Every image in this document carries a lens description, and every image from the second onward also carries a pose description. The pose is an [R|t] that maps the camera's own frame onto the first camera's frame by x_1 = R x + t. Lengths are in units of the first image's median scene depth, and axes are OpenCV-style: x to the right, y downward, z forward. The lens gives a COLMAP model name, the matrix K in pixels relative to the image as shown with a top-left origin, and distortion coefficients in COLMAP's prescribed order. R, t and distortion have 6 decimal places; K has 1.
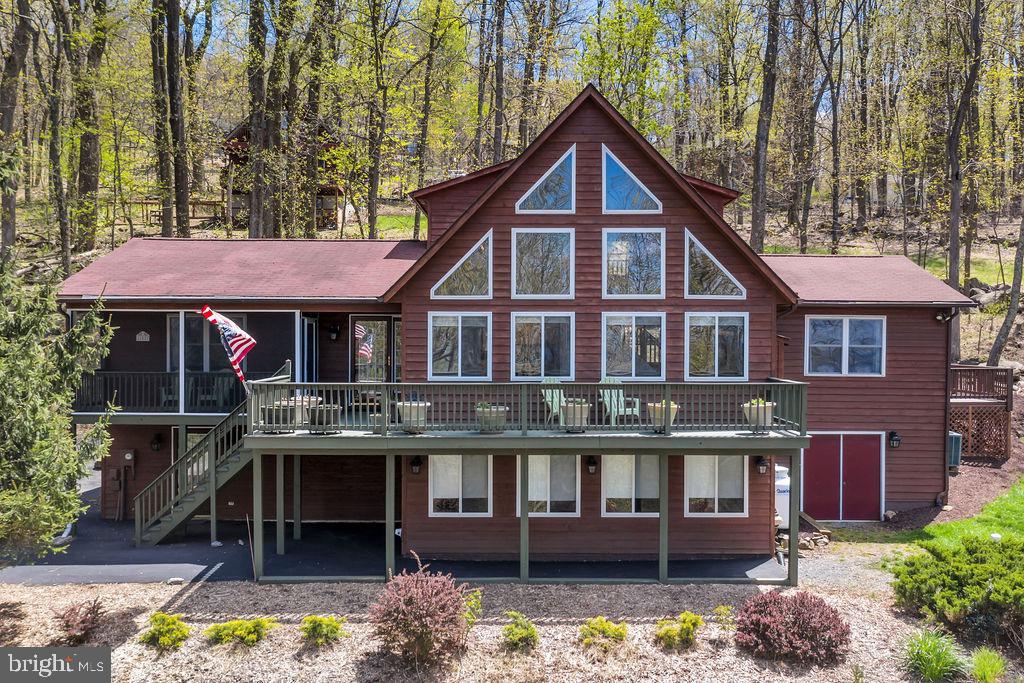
lens RADIAL K [[993.1, 0, 515.0], [0, 993.1, 342.7], [0, 0, 1]] dist [0.001348, 0.000000]
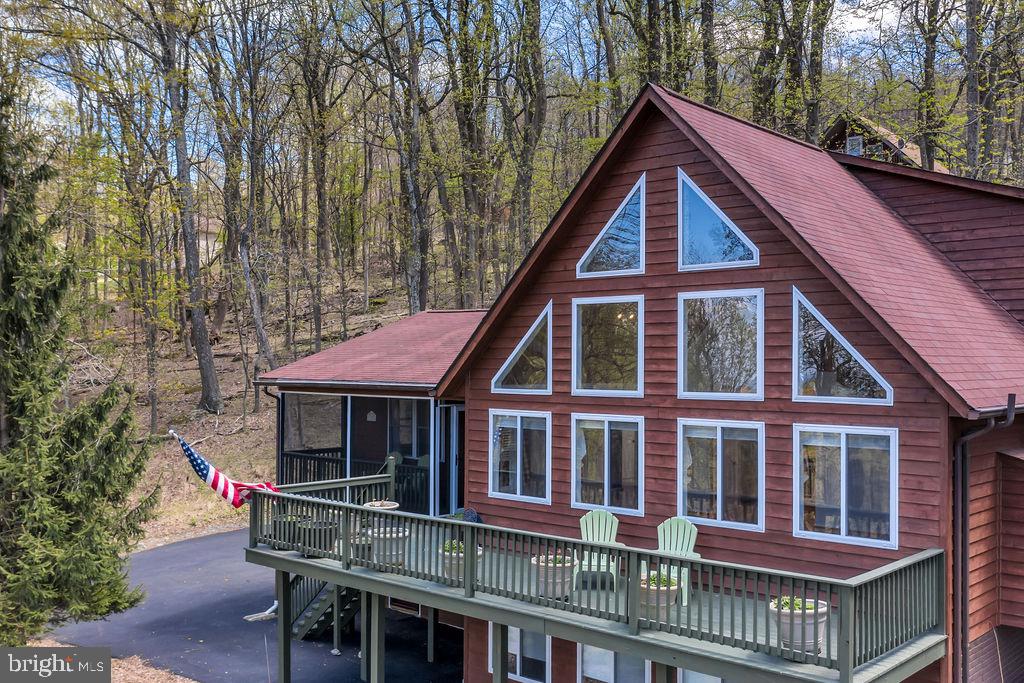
lens RADIAL K [[993.1, 0, 514.0], [0, 993.1, 342.4], [0, 0, 1]] dist [0.001348, 0.000000]
pose [[0.737133, -0.012085, -0.675640, 0.458774], [-0.008595, 0.999591, -0.027257, -0.062576], [0.675693, 0.025900, 0.736728, 0.432074]]
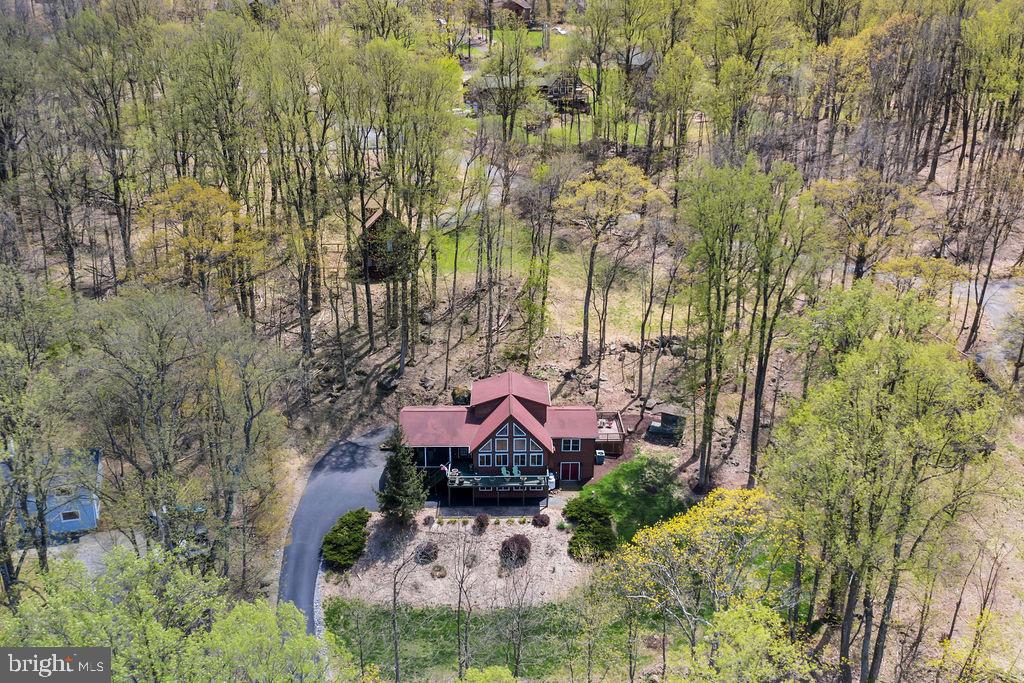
lens RADIAL K [[993.1, 0, 505.2], [0, 993.1, 345.2], [0, 0, 1]] dist [0.001348, 0.000000]
pose [[0.999969, -0.005499, 0.005548, 0.020533], [0.003356, 0.943800, 0.330501, -2.197818], [-0.007054, -0.330473, 0.943789, -3.536188]]
